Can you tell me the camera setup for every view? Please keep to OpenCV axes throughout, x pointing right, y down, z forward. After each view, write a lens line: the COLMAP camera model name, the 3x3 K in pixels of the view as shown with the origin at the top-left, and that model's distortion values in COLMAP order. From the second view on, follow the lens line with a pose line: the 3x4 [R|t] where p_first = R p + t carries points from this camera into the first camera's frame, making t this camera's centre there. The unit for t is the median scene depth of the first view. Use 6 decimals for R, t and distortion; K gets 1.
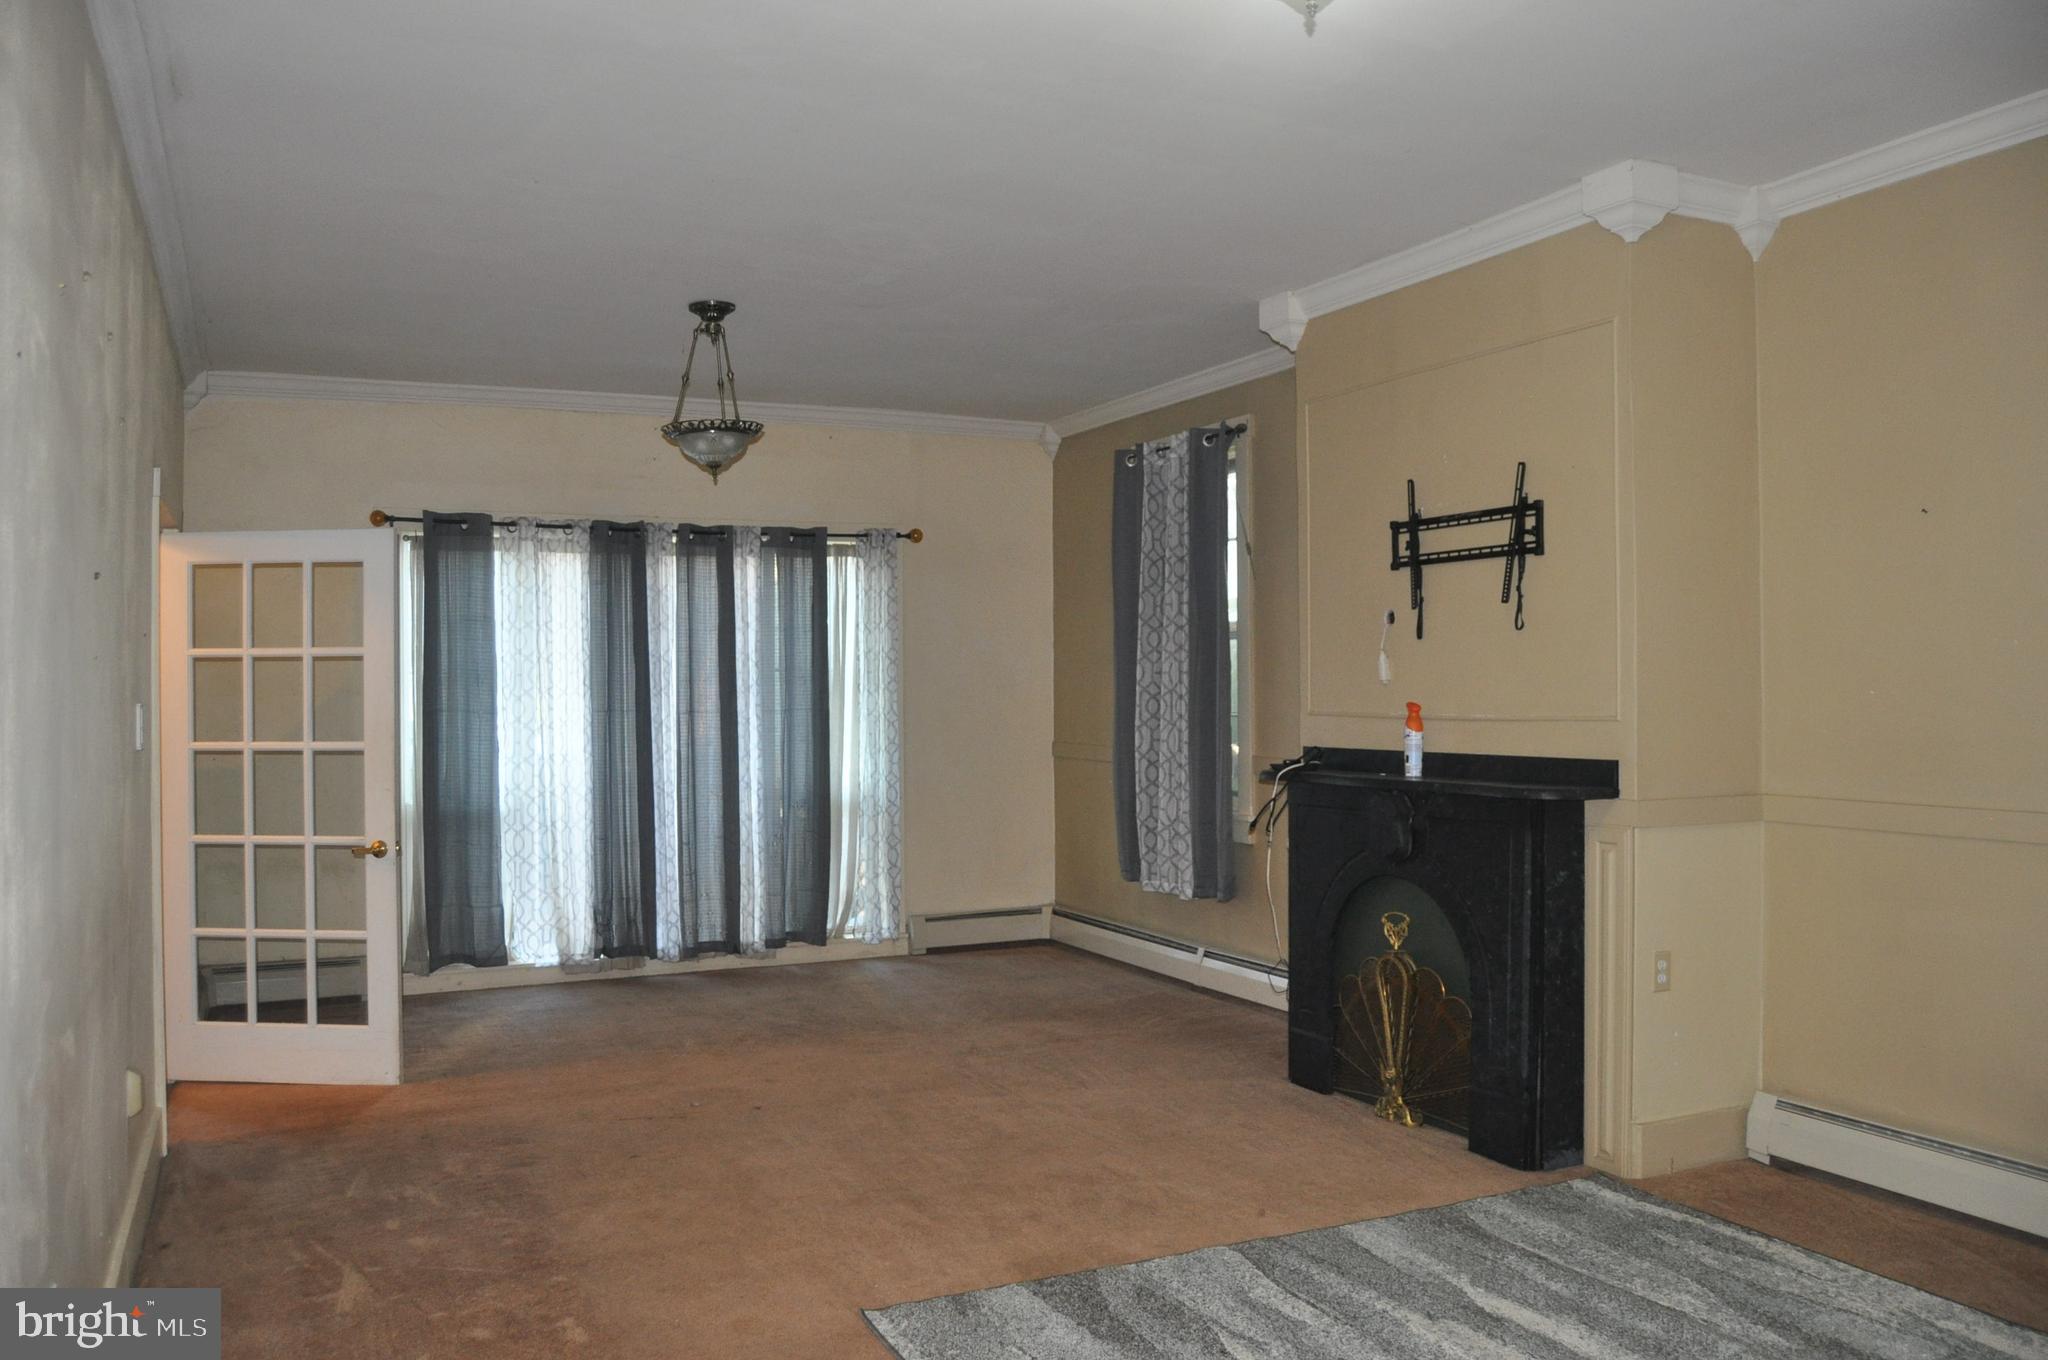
lens RADIAL K [[1643.8, 0, 1035.0], [0, 1643.8, 685.4], [0, 0, 1]] dist [-0.062881, -0.001214]
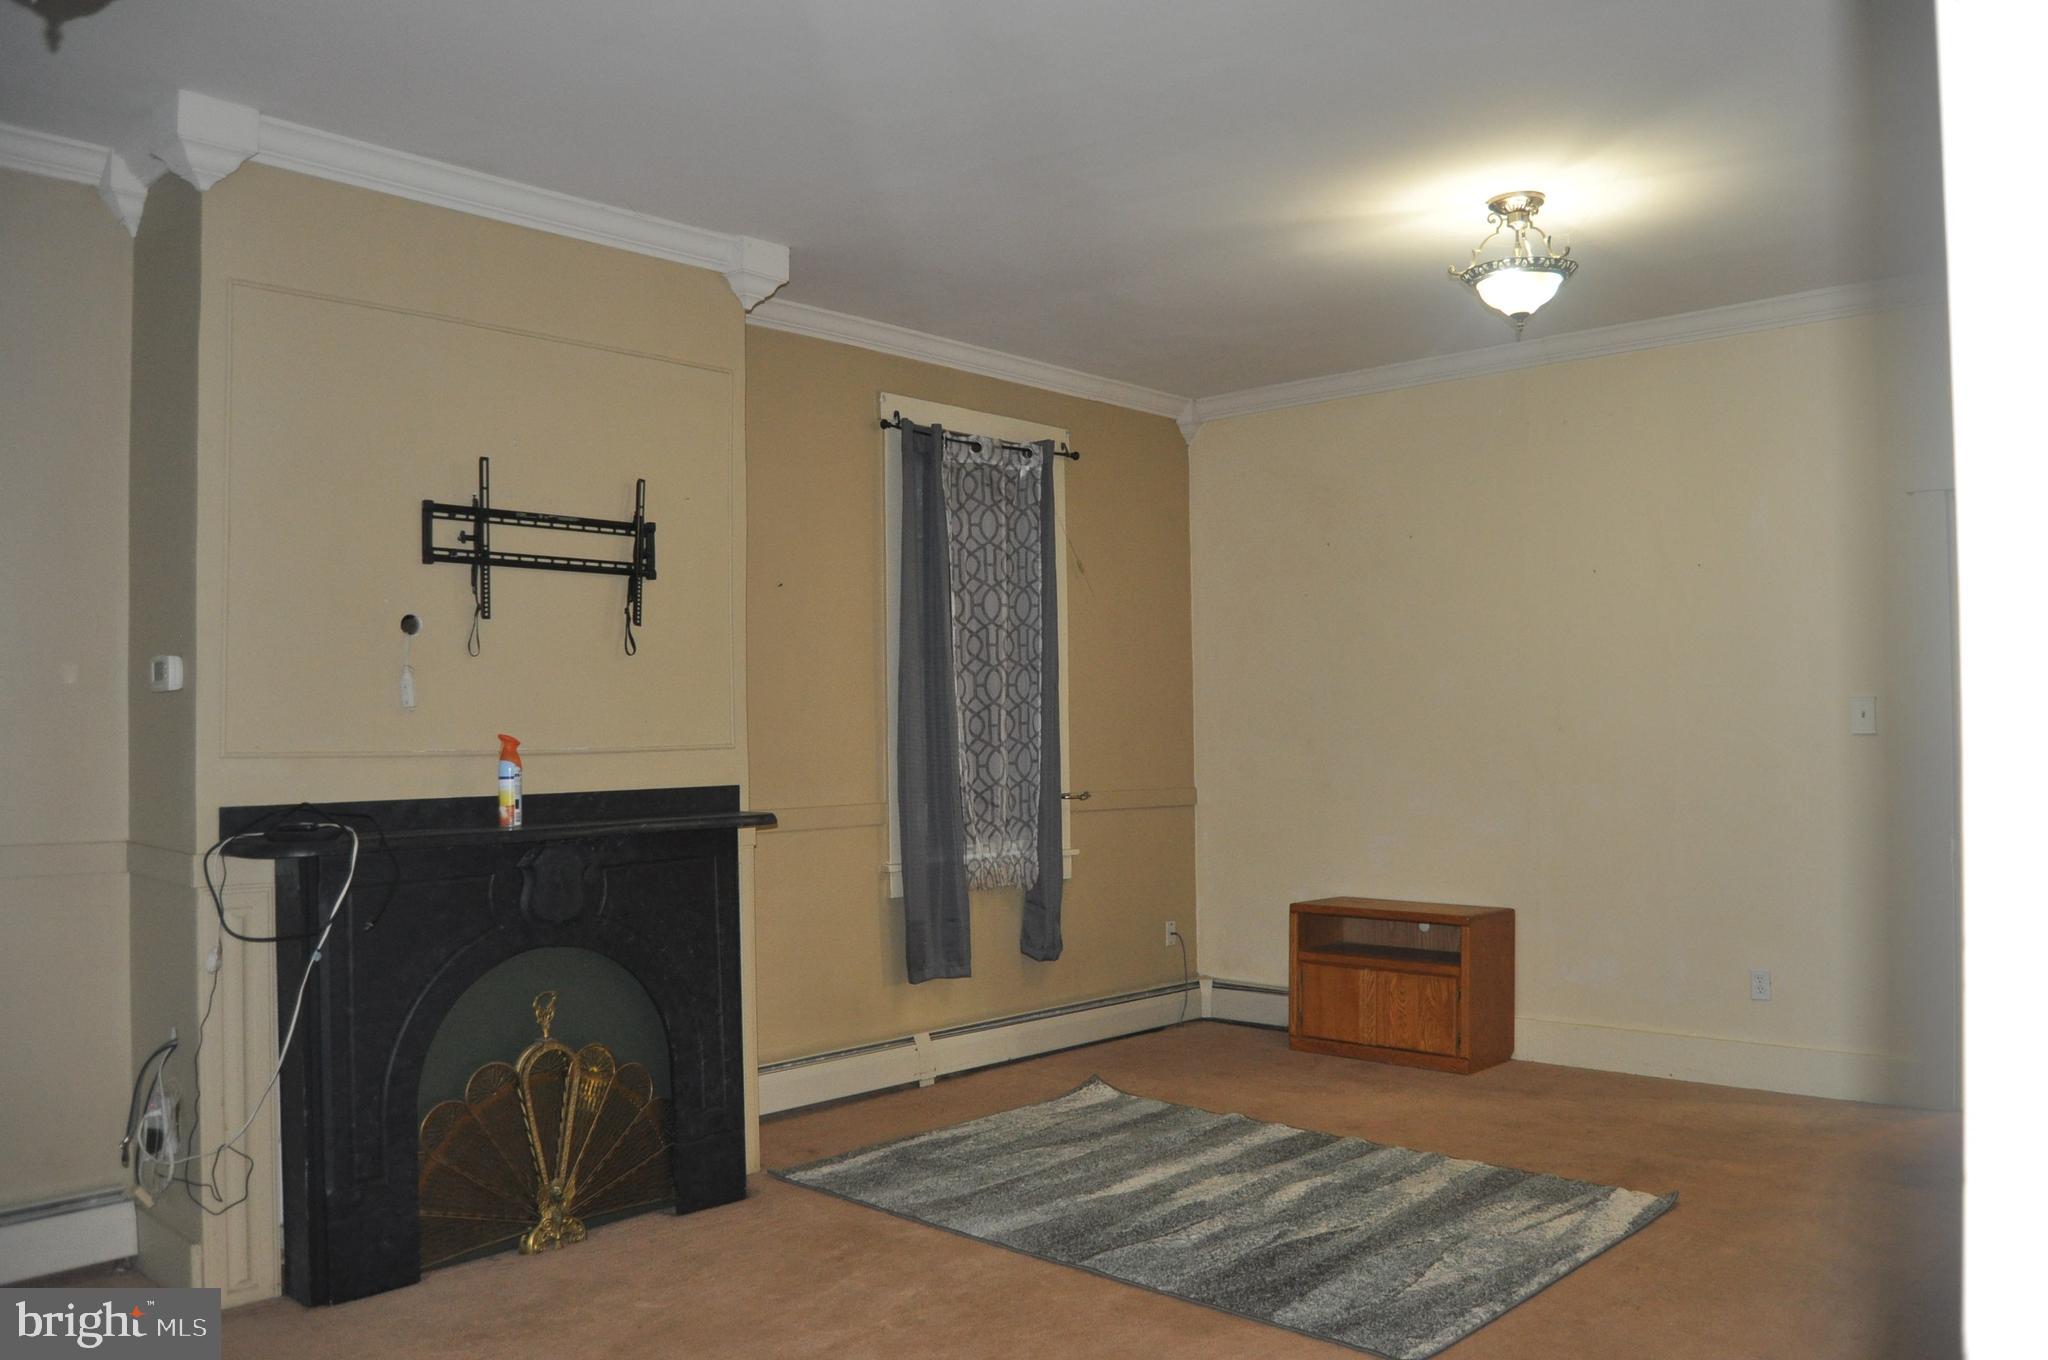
lens RADIAL K [[1643.8, 0, 1035.0], [0, 1643.8, 685.4], [0, 0, 1]] dist [-0.062881, -0.001214]
pose [[-0.391286, 0.032038, 0.919711, -0.643116], [0.011099, 0.999485, -0.030095, 0.013925], [-0.920202, -0.001568, -0.391440, 1.126649]]
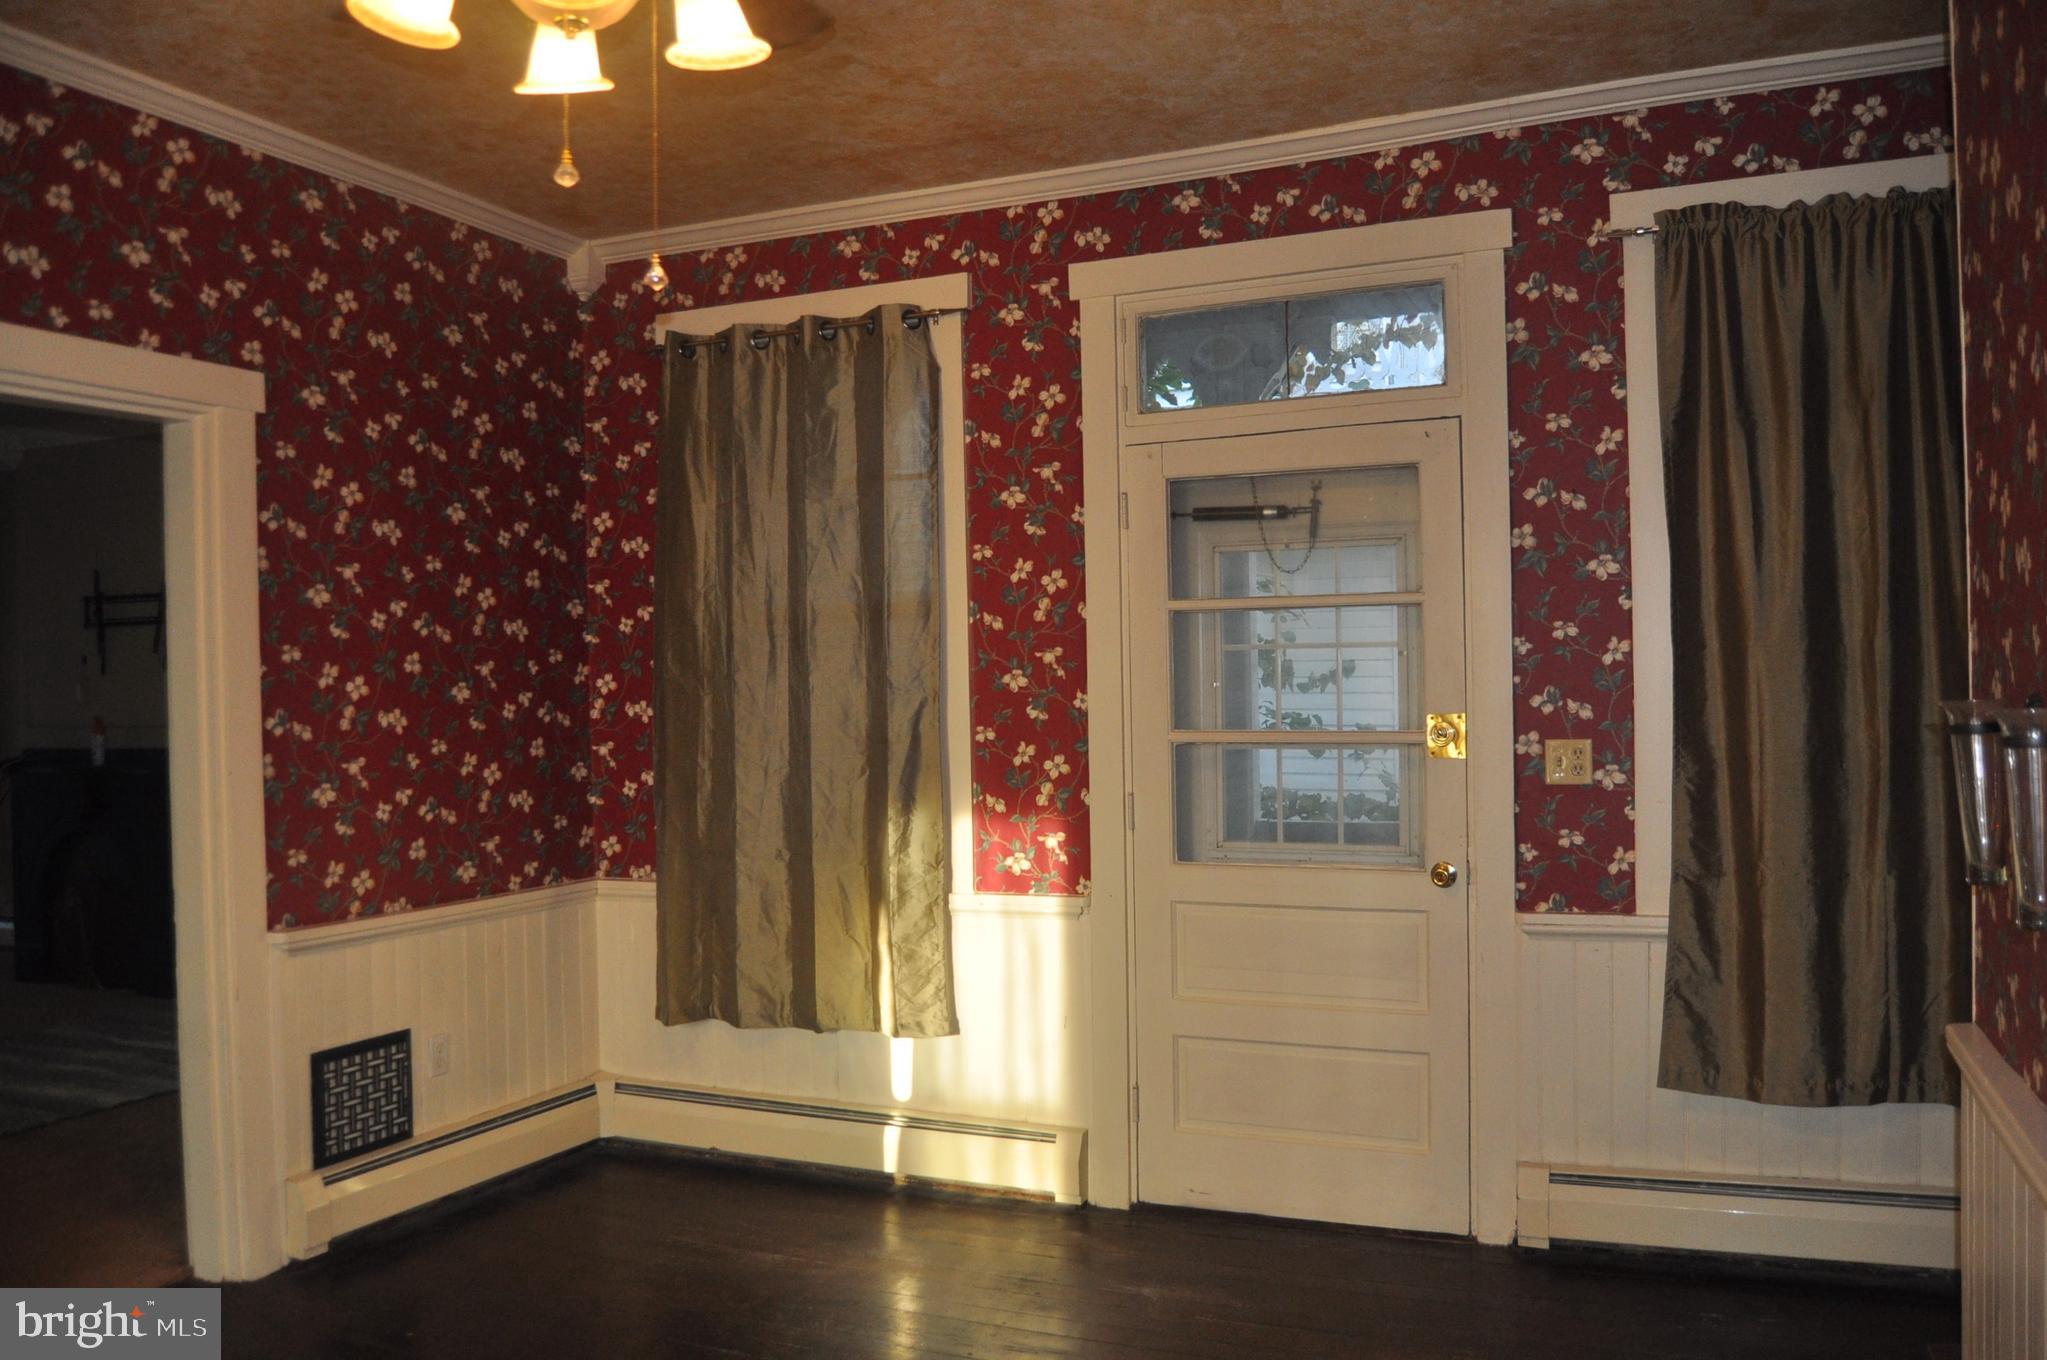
lens RADIAL K [[1643.0, 0, 1034.5], [0, 1643.0, 685.4], [0, 0, 1]] dist [-0.062881, -0.001214]
pose [[0.757368, -0.005602, 0.652964, -0.092691], [0.005139, 0.999983, 0.002619, -0.018747], [-0.652968, 0.001372, 0.757384, -0.750555]]
